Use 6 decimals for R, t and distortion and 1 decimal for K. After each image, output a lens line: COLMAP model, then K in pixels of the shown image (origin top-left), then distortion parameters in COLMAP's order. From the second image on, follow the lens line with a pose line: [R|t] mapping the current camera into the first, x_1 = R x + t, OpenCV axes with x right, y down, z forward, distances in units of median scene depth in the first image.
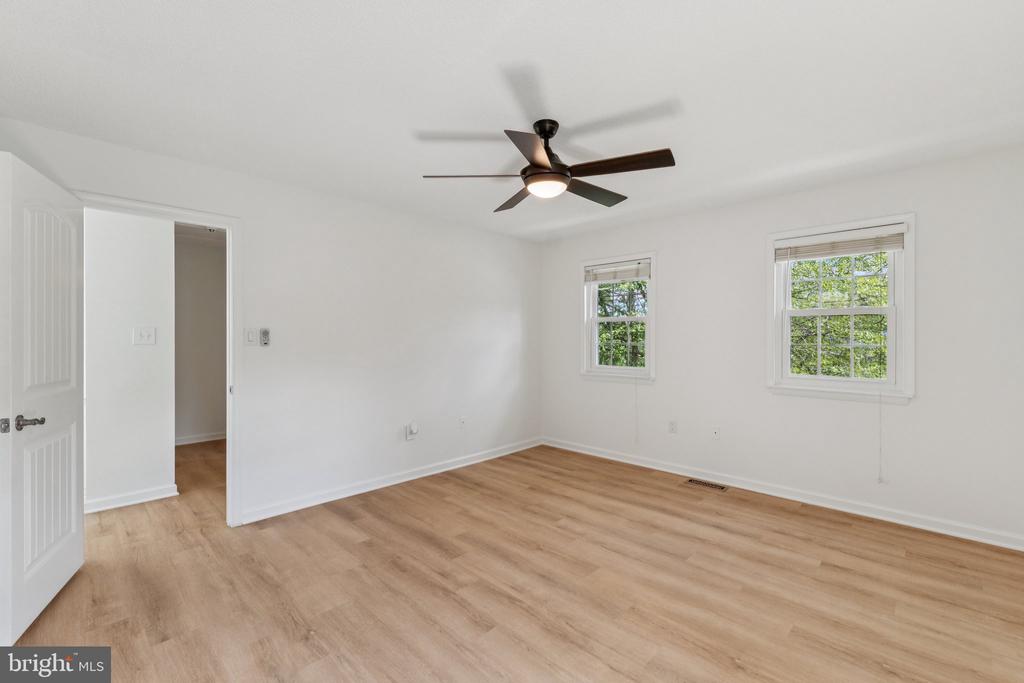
lens RADIAL K [[439.6, 0, 518.6], [0, 439.6, 347.6], [0, 0, 1]] dist [0.010796, -0.000289]
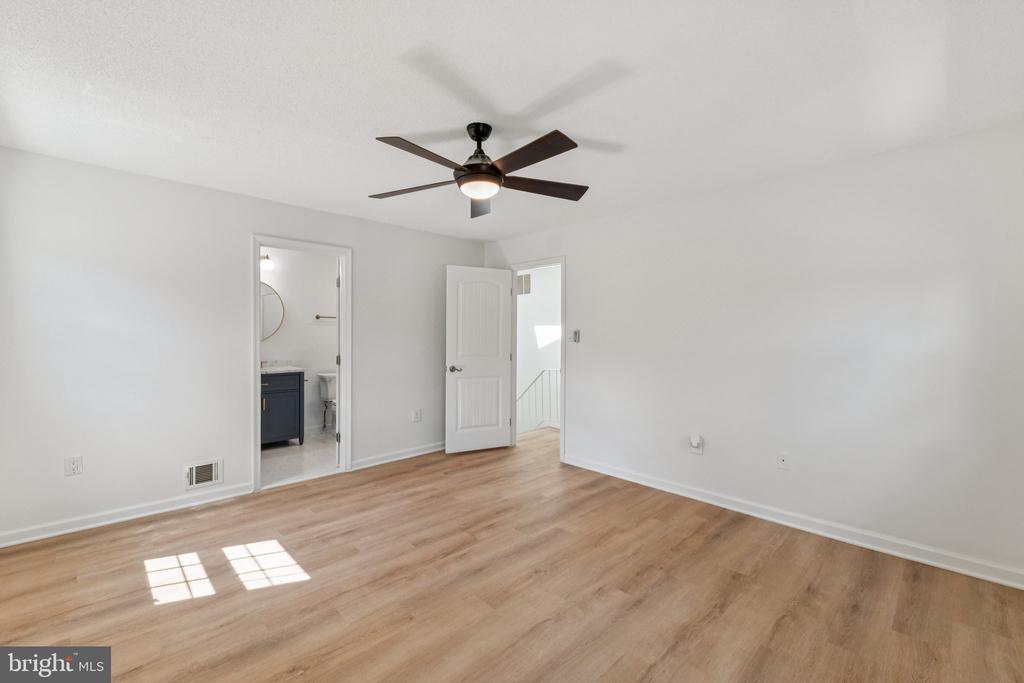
lens RADIAL K [[432.9, 0, 513.4], [0, 432.9, 335.4], [0, 0, 1]] dist [0.002997, 0.000271]
pose [[-0.029248, 0.000462, -0.999572, 0.891731], [-0.031016, 0.999518, 0.001370, -0.024431], [0.999091, 0.031043, -0.029220, 0.919103]]
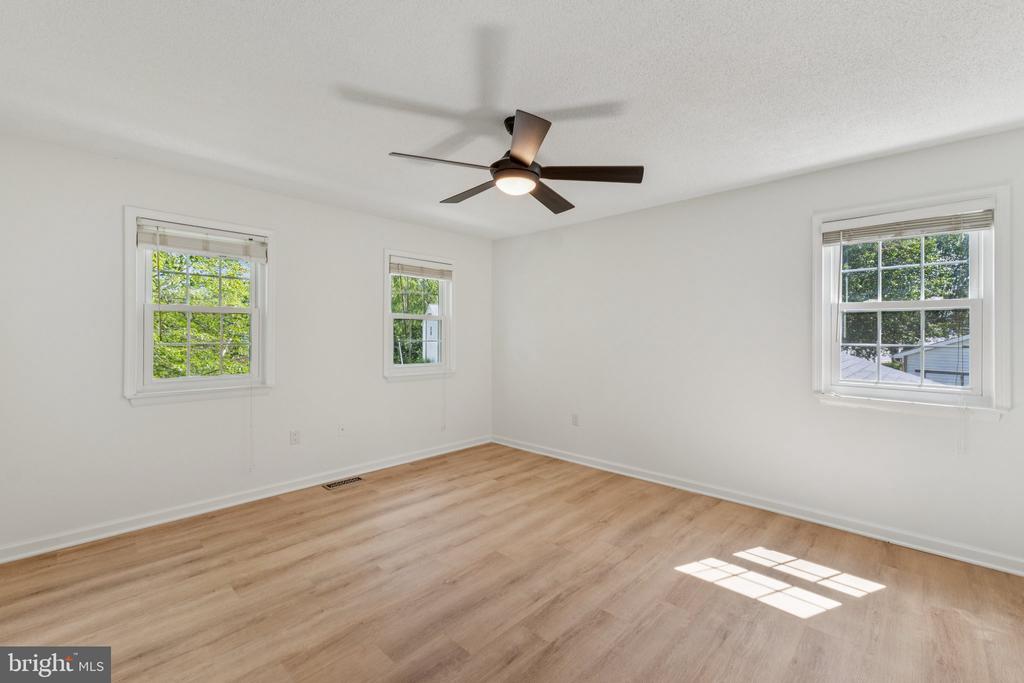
lens RADIAL K [[431.6, 0, 512.9], [0, 431.6, 339.2], [0, 0, 1]] dist [0.004129, -0.000141]
pose [[-0.002504, -0.009201, 0.999955, -0.751205], [0.022544, 0.999703, 0.009256, -0.019738], [-0.999743, 0.022566, -0.002296, 0.836147]]
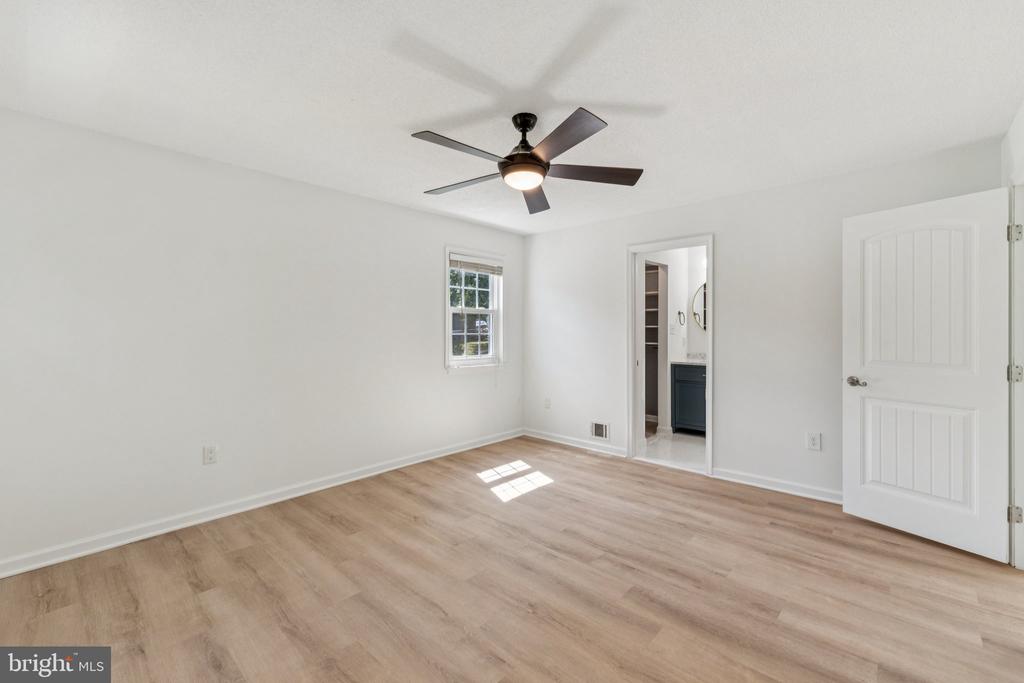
lens RADIAL K [[432.9, 0, 513.4], [0, 432.9, 335.4], [0, 0, 1]] dist [0.002997, 0.000271]
pose [[-0.999730, 0.000256, -0.023251, 0.093807], [-0.000646, 0.999248, 0.038766, -0.037665], [0.023244, 0.038771, -0.998978, 1.650022]]
